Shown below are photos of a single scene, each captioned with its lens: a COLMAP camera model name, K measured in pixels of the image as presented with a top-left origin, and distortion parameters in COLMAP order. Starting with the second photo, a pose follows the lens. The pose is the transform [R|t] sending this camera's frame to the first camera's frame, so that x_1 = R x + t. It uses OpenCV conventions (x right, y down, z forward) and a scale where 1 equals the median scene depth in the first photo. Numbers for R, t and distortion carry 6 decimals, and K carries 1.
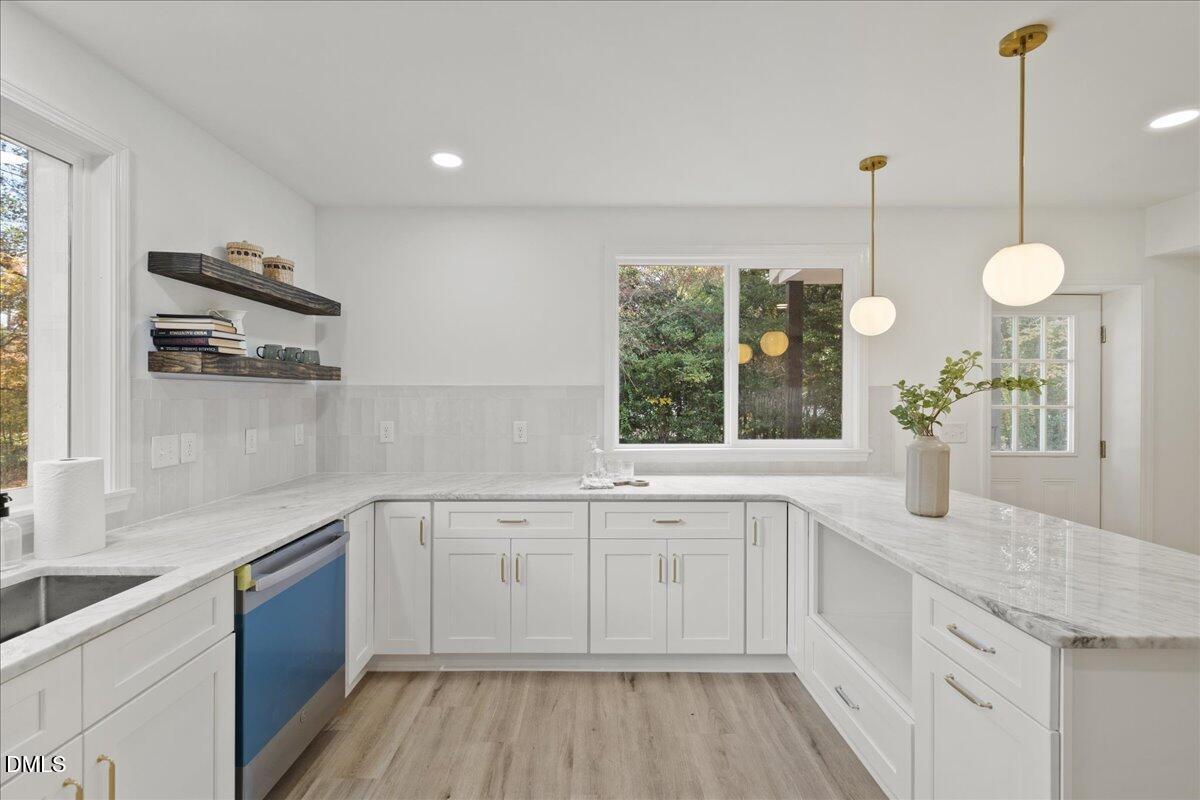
lens RADIAL K [[518.7, 0, 598.3], [0, 518.7, 398.4], [0, 0, 1]] dist [0.002897, 0.000430]
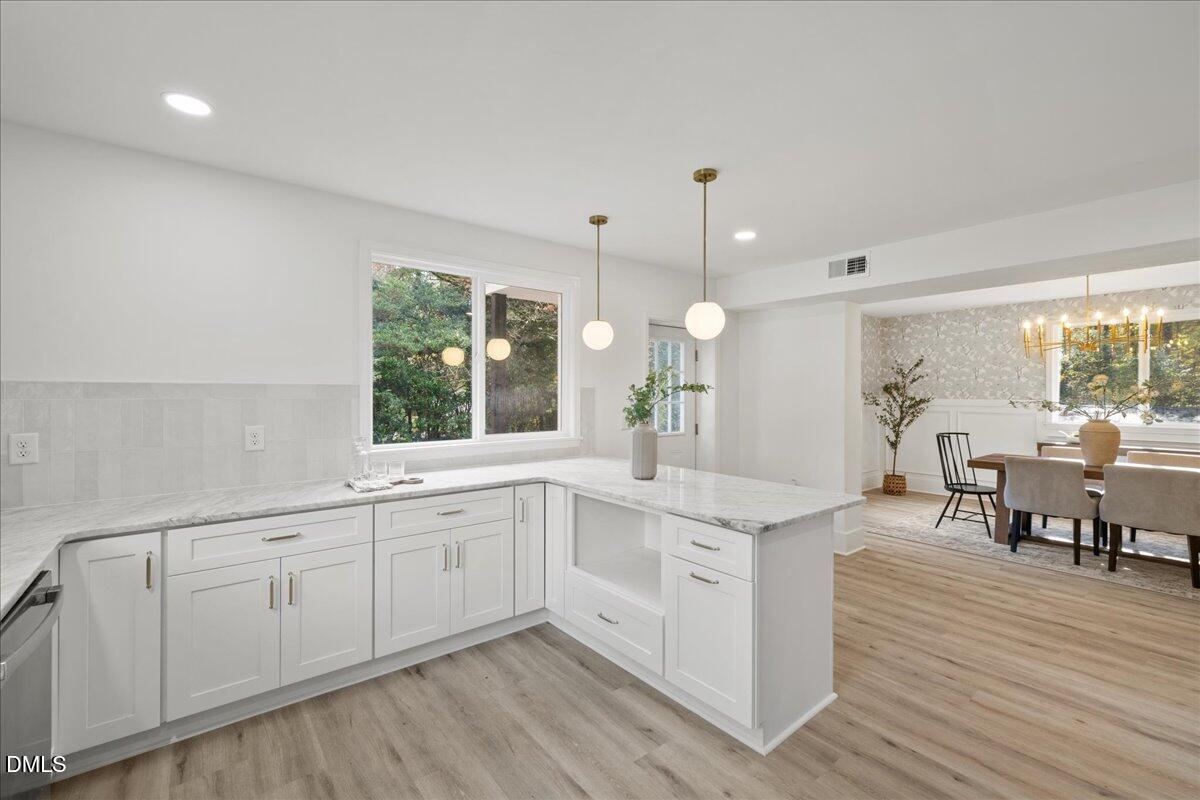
lens RADIAL K [[518.7, 0, 594.3], [0, 518.7, 397.0], [0, 0, 1]] dist [0.002897, 0.000430]
pose [[0.779044, -0.003481, 0.626959, -0.308958], [0.003595, 0.999993, 0.001085, -0.002373], [-0.626959, 0.001409, 0.779051, -0.024446]]
